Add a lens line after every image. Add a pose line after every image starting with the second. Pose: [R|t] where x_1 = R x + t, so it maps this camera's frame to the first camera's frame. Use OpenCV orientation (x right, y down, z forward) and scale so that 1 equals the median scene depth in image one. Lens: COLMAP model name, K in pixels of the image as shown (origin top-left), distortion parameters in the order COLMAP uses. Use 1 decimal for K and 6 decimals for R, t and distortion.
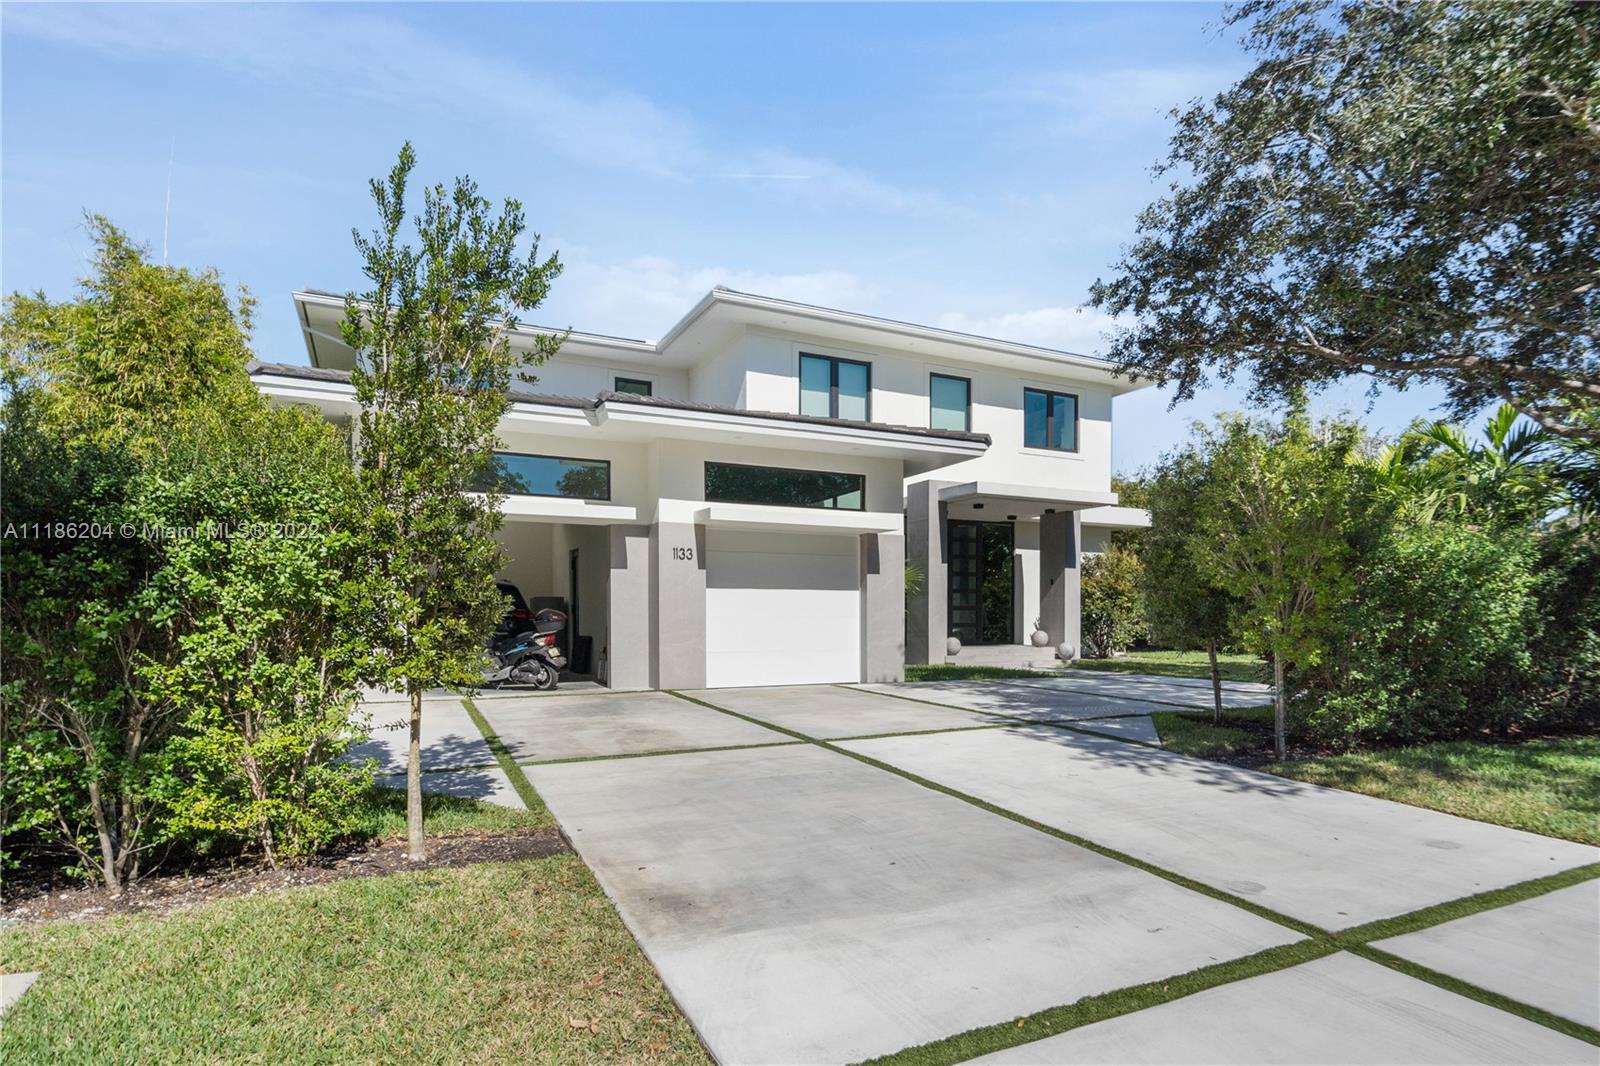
lens RADIAL K [[836.0, 0, 803.0], [0, 836.0, 636.7], [0, 0, 1]] dist [-0.000101, 0.000082]
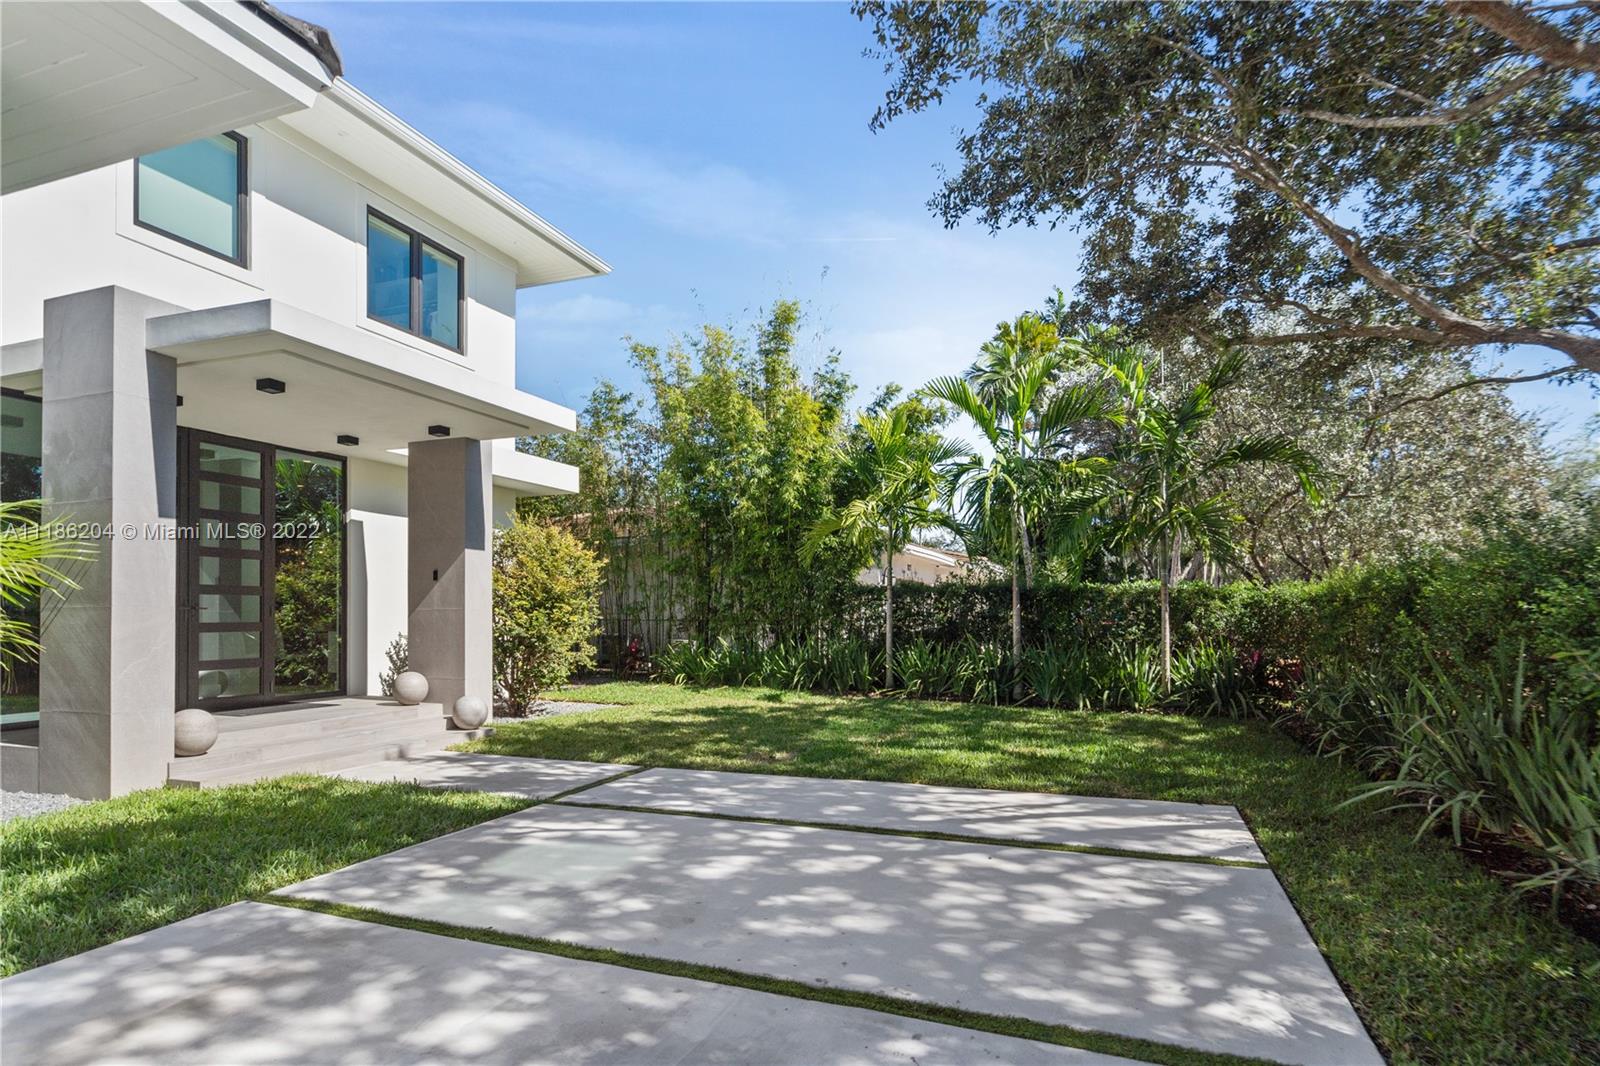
lens RADIAL K [[858.2, 0, 822.4], [0, 858.2, 590.5], [0, 0, 1]] dist [0.003185, 0.000104]
pose [[0.701817, 0.012803, 0.712242, 0.091607], [0.025894, 0.998719, -0.043468, -0.027450], [-0.711886, 0.048950, 0.700587, 0.470649]]
